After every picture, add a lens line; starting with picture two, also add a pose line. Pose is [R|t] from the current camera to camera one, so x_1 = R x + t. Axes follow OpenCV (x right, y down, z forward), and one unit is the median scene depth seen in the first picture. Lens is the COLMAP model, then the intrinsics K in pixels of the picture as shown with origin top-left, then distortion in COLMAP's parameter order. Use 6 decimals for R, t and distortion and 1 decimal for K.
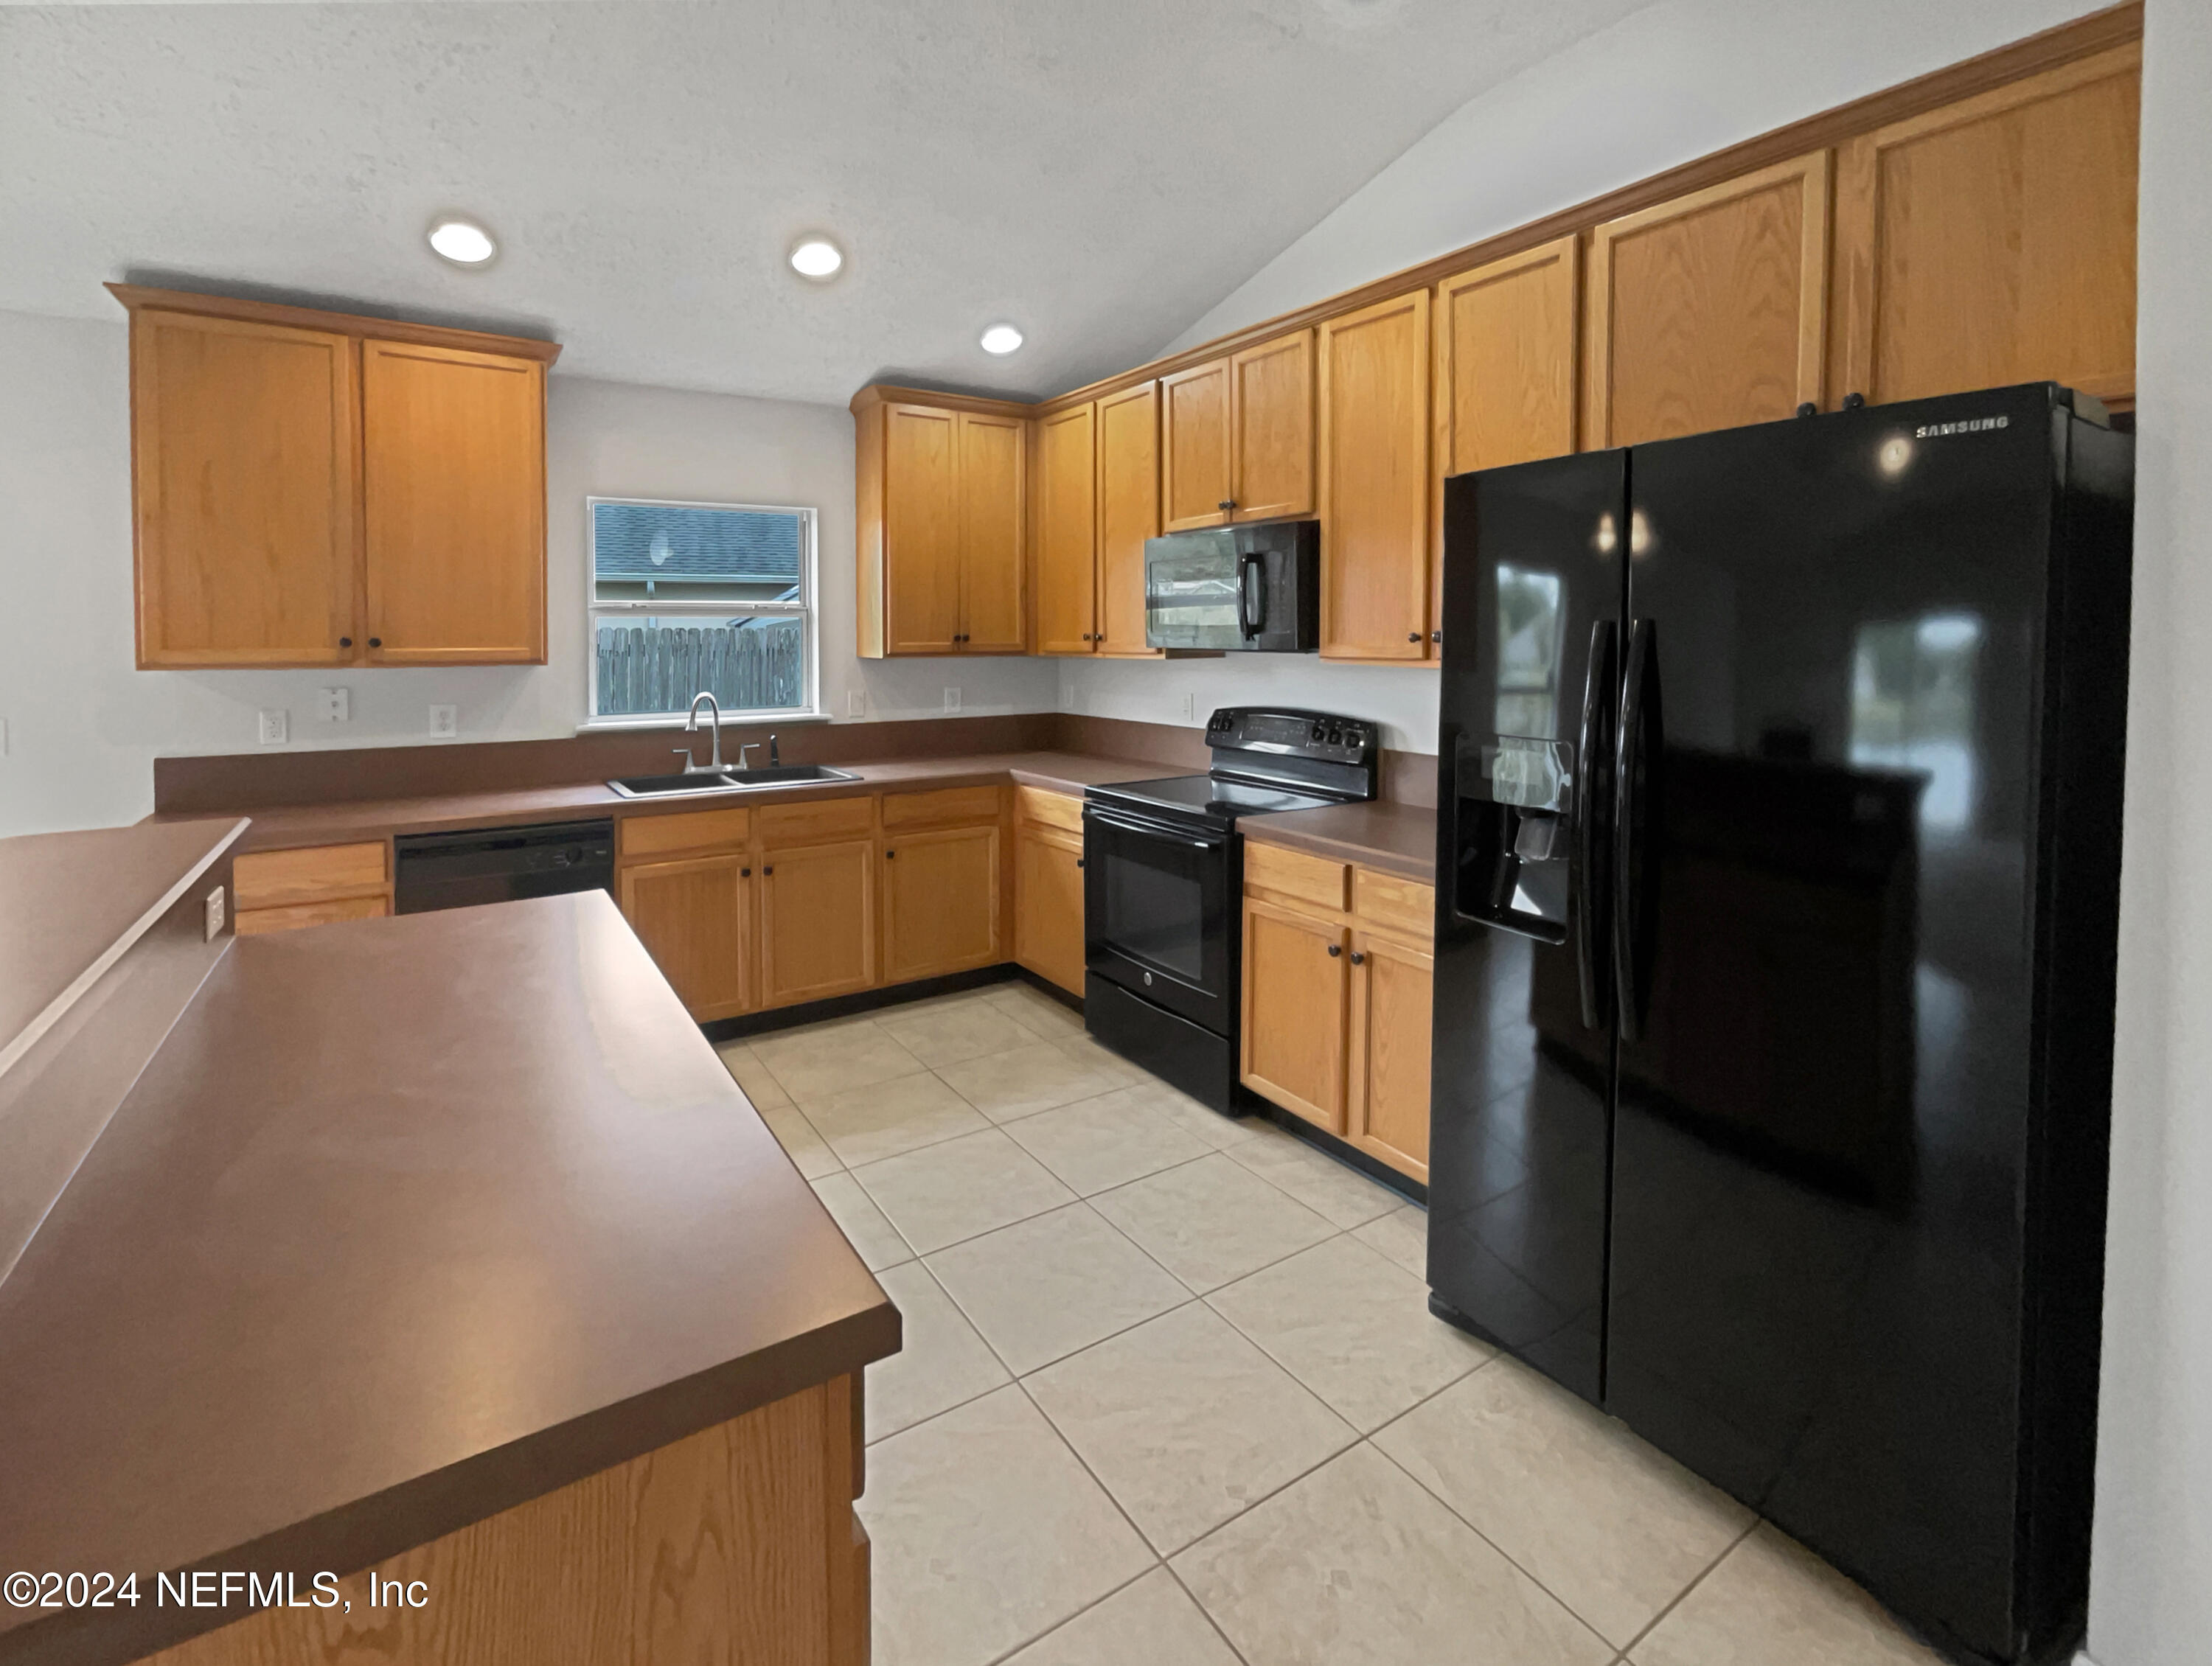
lens RADIAL K [[1010.0, 0, 1103.2], [0, 1010.0, 814.0], [0, 0, 1]] dist [0.003323, 0.001815]
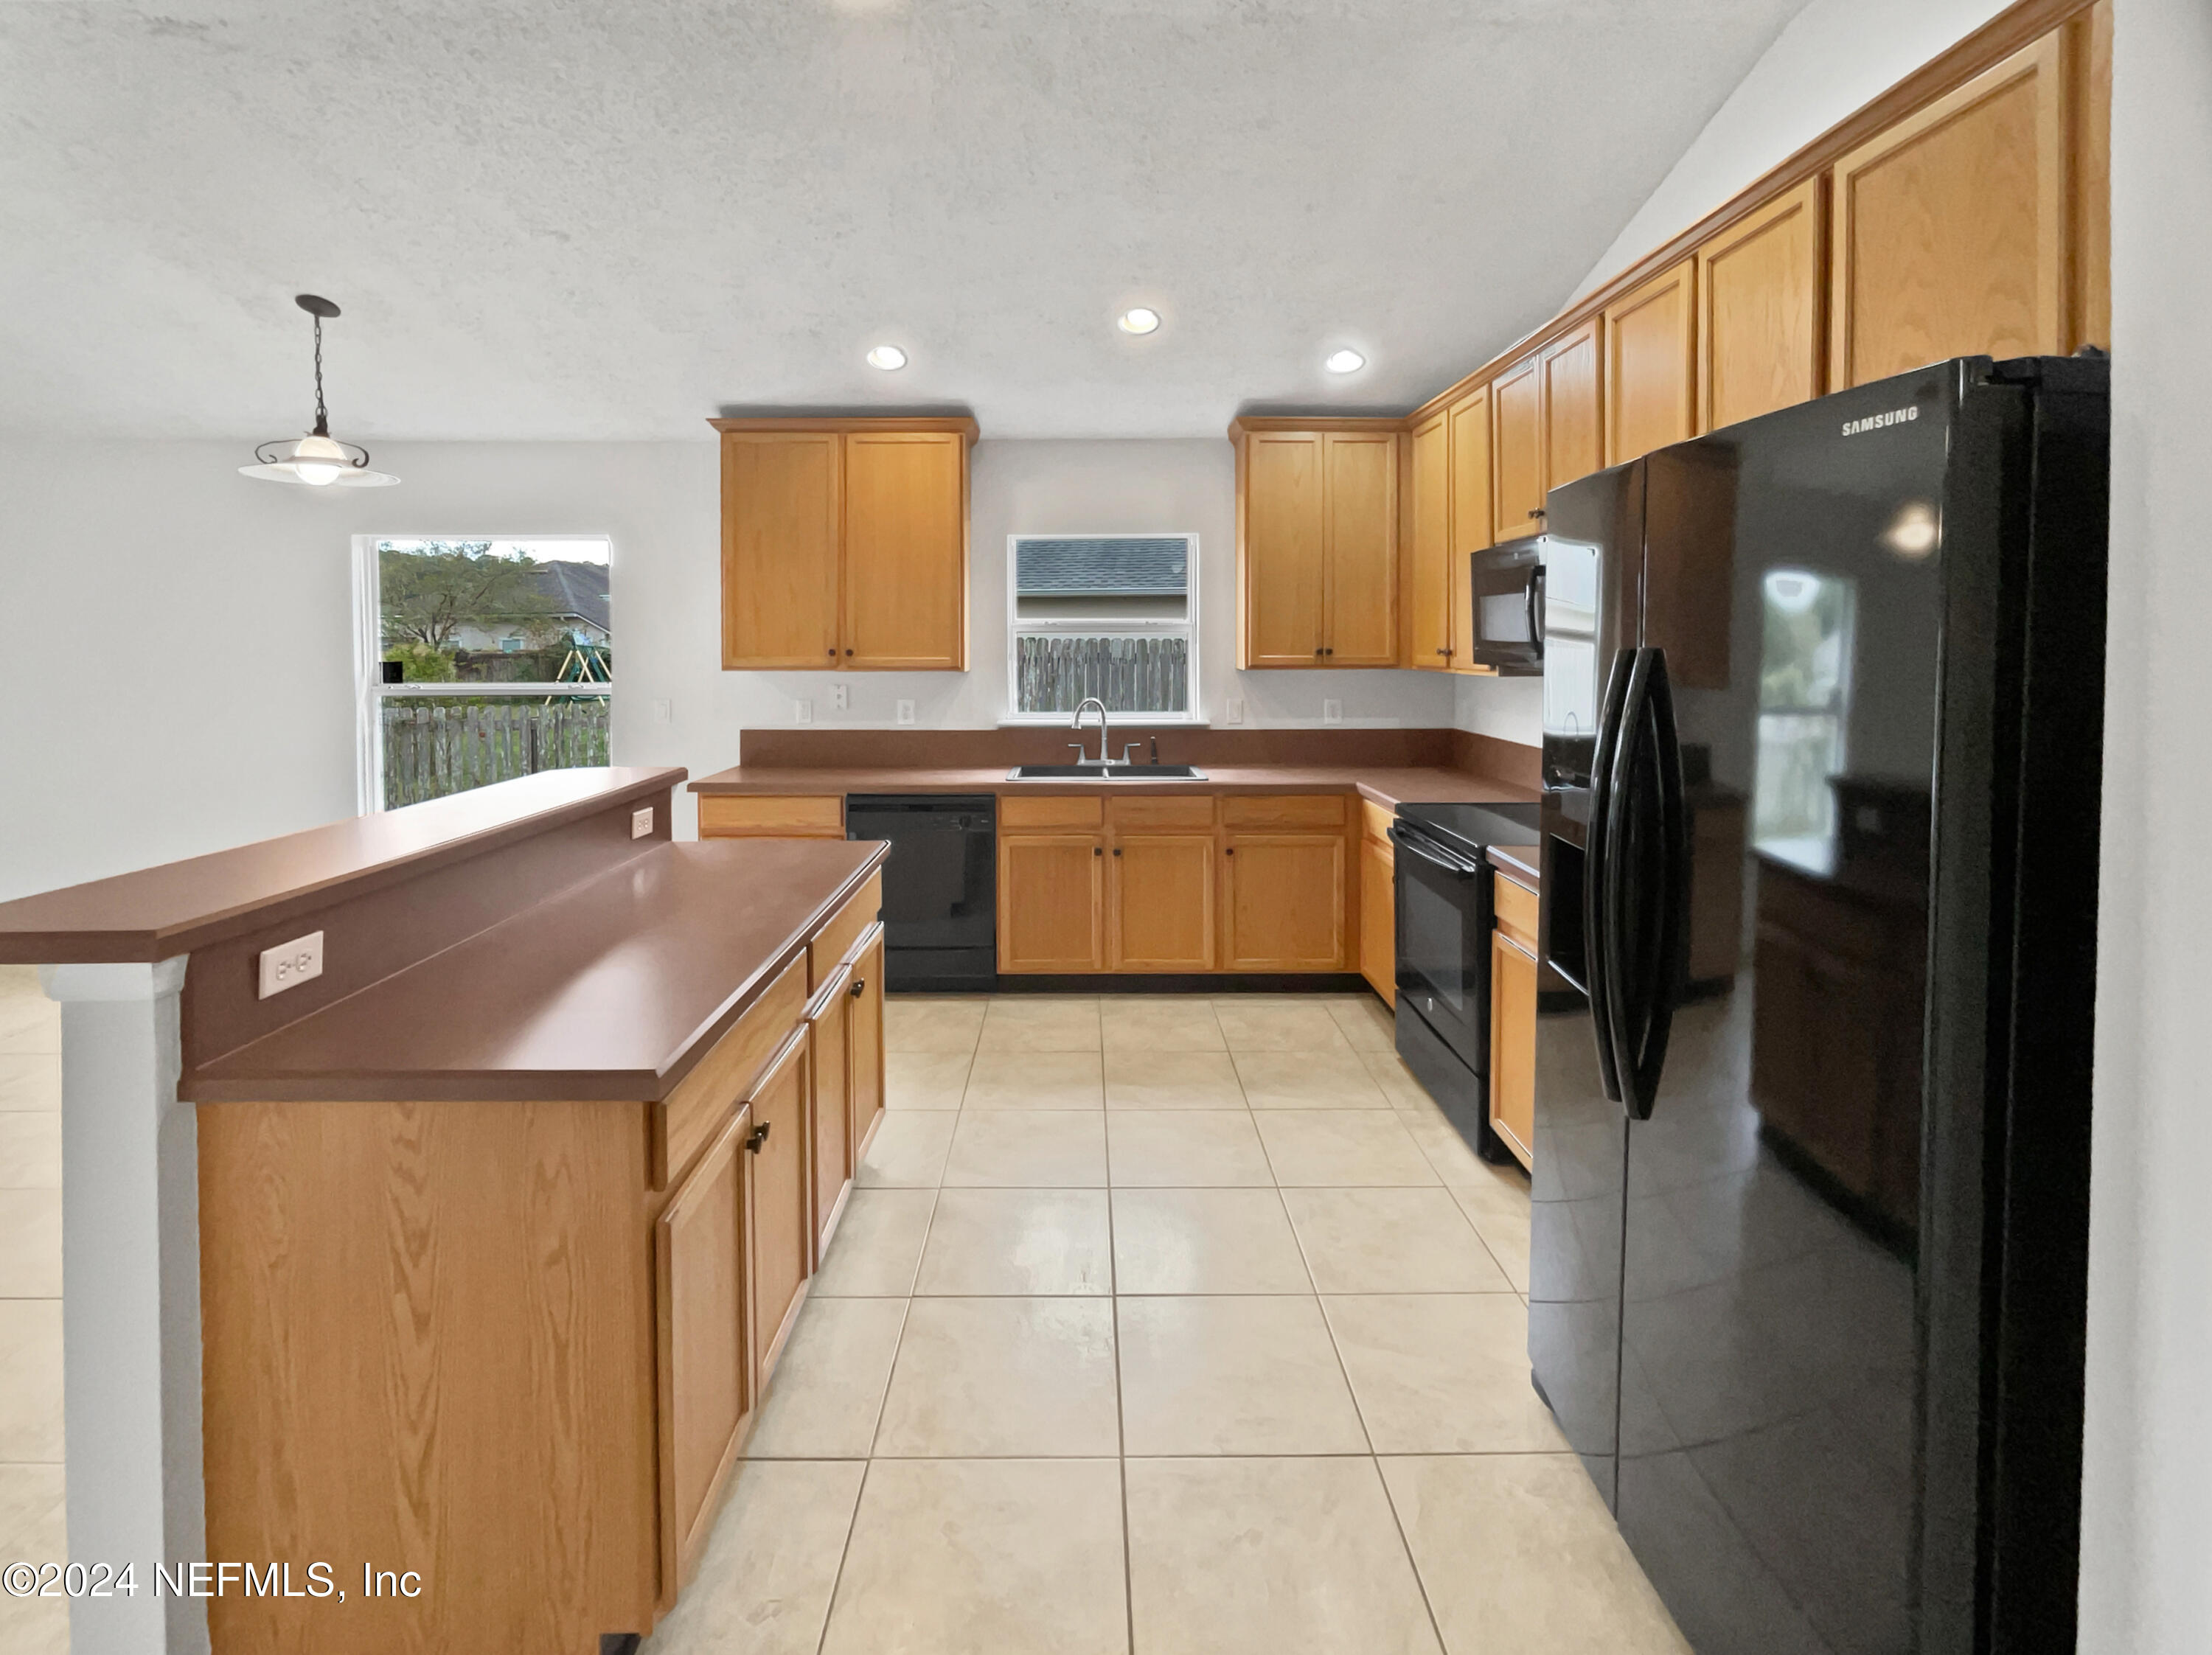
lens RADIAL K [[1010.1, 0, 1084.8], [0, 1010.1, 843.8], [0, 0, 1]] dist [0.003323, 0.001815]
pose [[0.851439, 0.106633, -0.513498, 0.234706], [-0.096026, 0.994257, 0.047245, -0.005031], [0.515587, 0.009083, 0.856789, -0.010080]]
